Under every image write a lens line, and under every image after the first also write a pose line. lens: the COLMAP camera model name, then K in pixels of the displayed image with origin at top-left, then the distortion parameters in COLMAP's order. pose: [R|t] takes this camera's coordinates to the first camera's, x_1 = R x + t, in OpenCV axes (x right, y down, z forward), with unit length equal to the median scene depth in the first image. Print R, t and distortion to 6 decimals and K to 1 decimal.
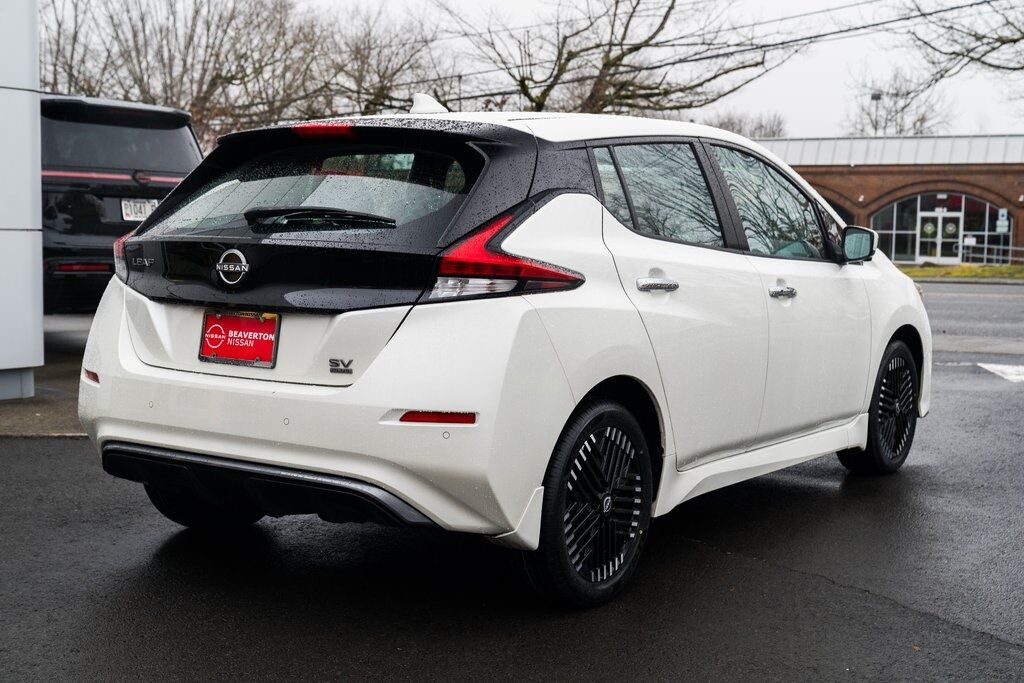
lens RADIAL K [[1310.8, 0, 511.3], [0, 1310.8, 341.1], [0, 0, 1]] dist [0.026249, -0.009687]
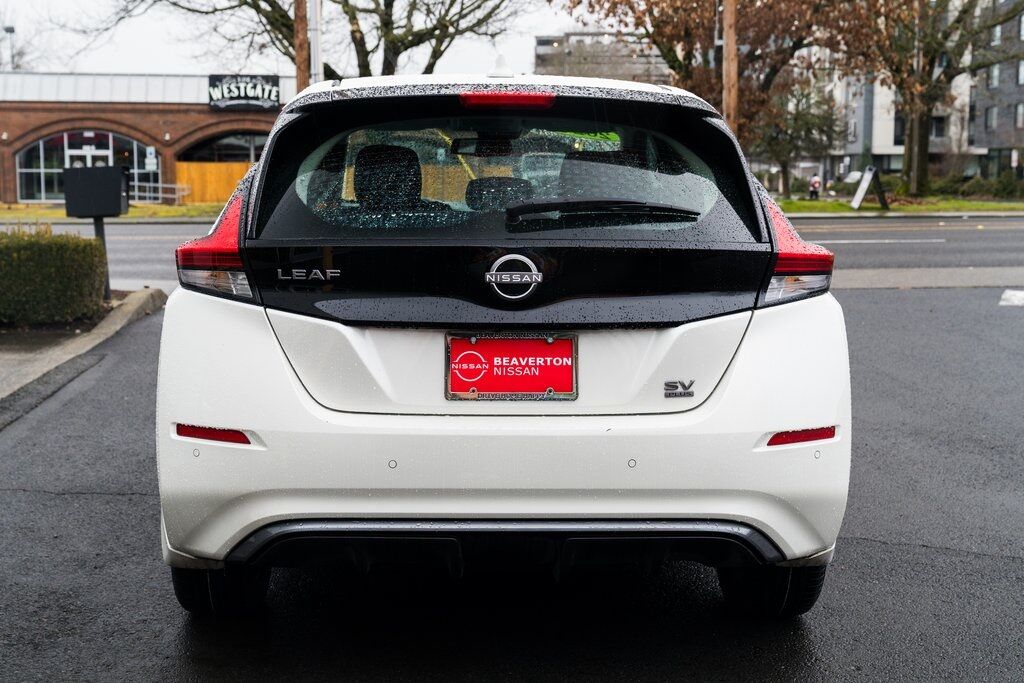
lens RADIAL K [[1310.8, 0, 511.3], [0, 1310.8, 341.1], [0, 0, 1]] dist [0.026249, -0.009687]
pose [[0.814259, -0.086425, 0.574033, -0.671555], [0.059786, 0.996082, 0.065161, -0.069945], [-0.577416, -0.018739, 0.816235, 0.365436]]
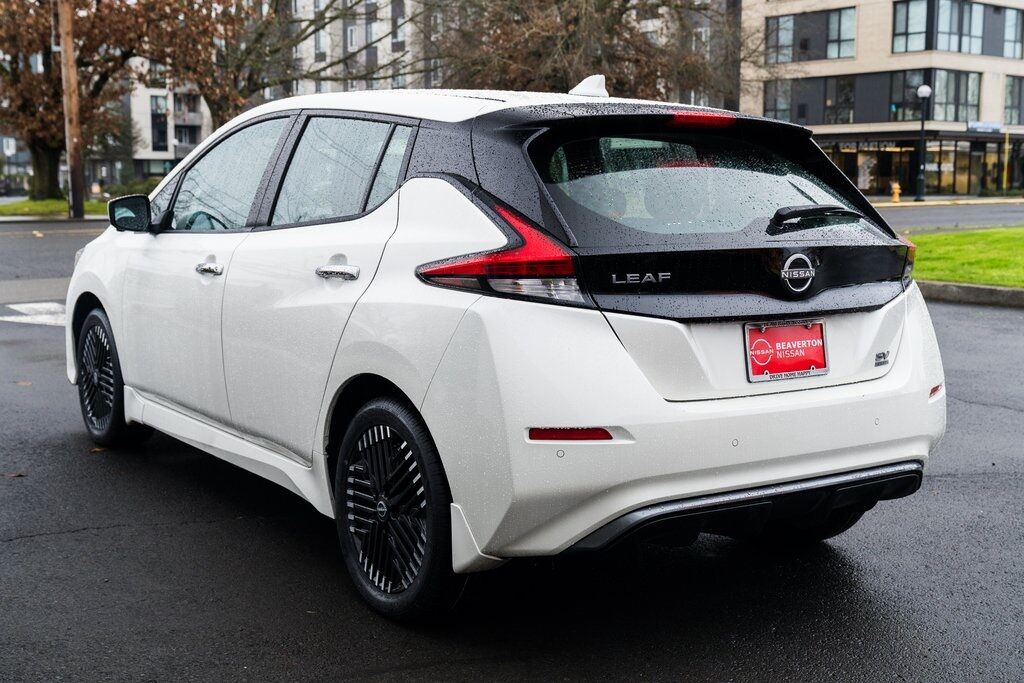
lens RADIAL K [[1201.5, 0, 482.2], [0, 1201.5, 339.7], [0, 0, 1]] dist [0.058877, -0.014714]
pose [[0.404438, -0.133803, 0.904725, -1.081001], [0.080354, 0.990613, 0.110585, -0.122377], [-0.911029, 0.027973, 0.411393, 0.863519]]
